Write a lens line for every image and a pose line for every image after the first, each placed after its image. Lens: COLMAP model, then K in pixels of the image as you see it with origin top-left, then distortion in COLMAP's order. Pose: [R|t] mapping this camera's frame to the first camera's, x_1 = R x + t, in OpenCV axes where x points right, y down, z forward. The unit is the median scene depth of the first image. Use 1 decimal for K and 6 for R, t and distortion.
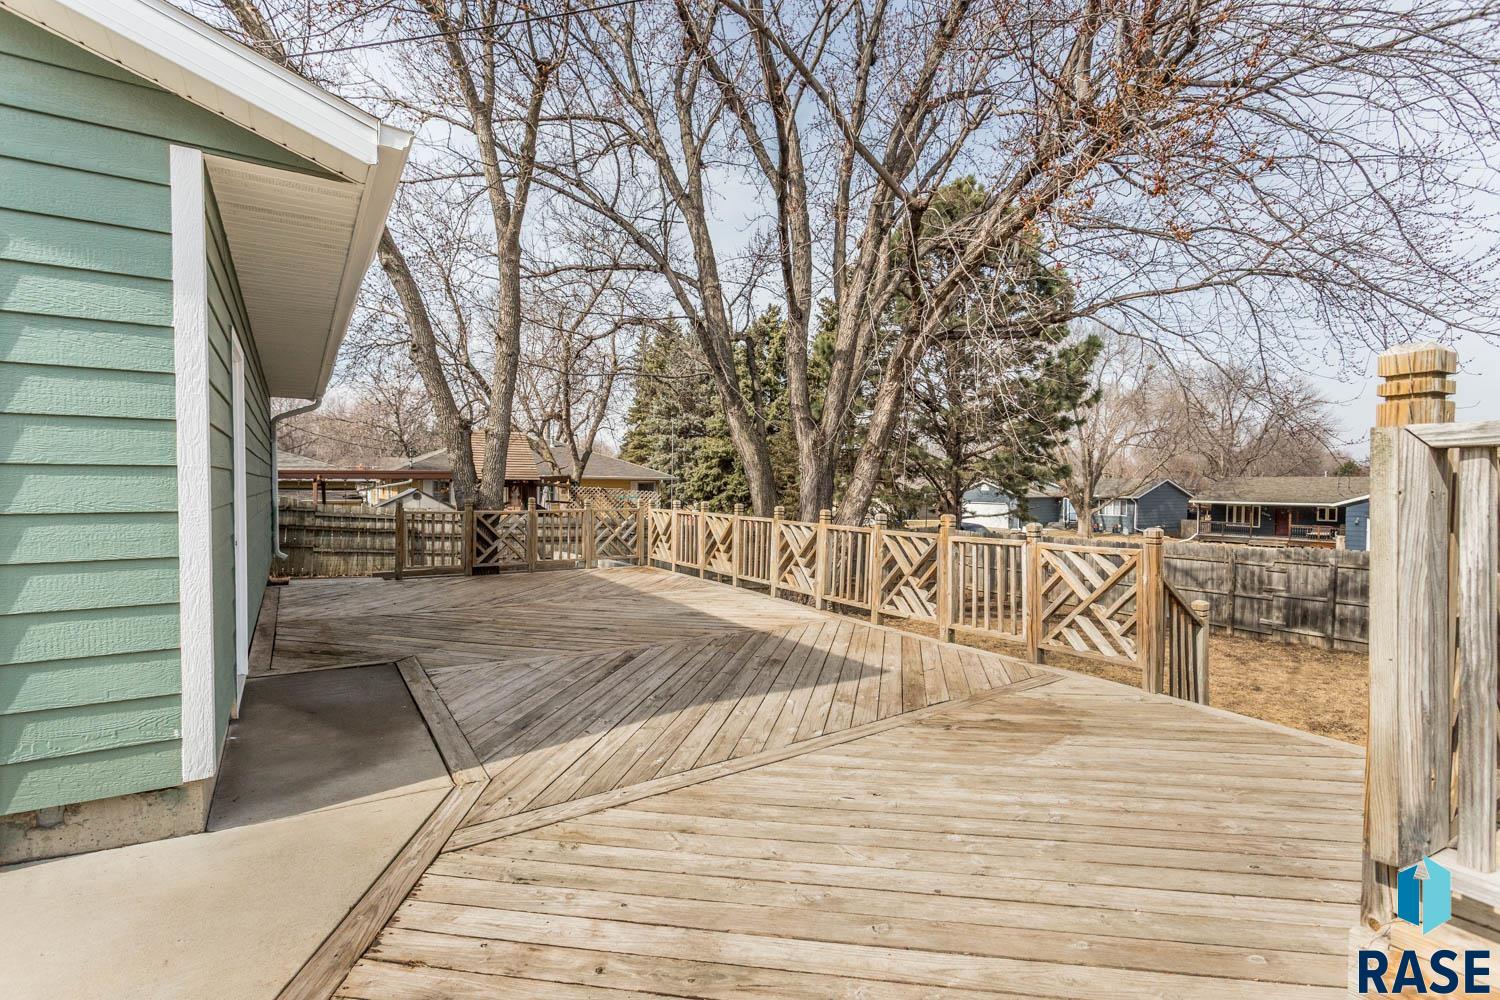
lens RADIAL K [[708.0, 0, 749.6], [0, 708.0, 502.4], [0, 0, 1]] dist [-0.002312, 0.003070]
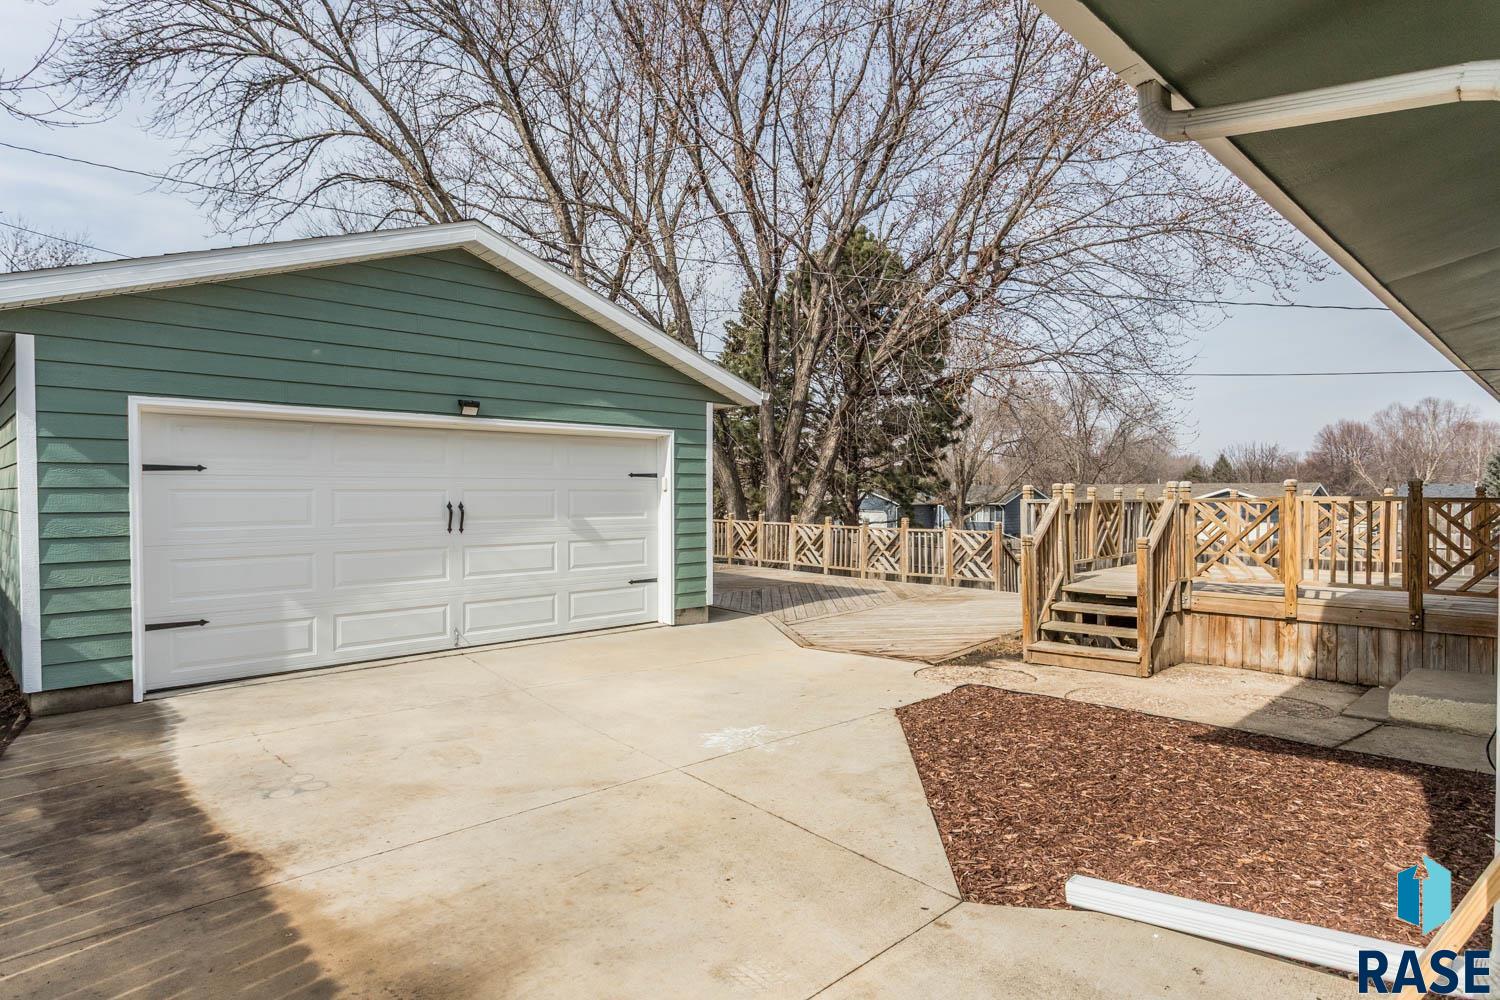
lens RADIAL K [[831.7, 0, 753.1], [0, 831.7, 497.6], [0, 0, 1]] dist [-0.000216, 0.000089]
pose [[0.979075, -0.009981, 0.203254, -0.149744], [0.013683, 0.999765, -0.016817, -0.001328], [-0.203038, 0.019246, 0.978982, -0.293022]]
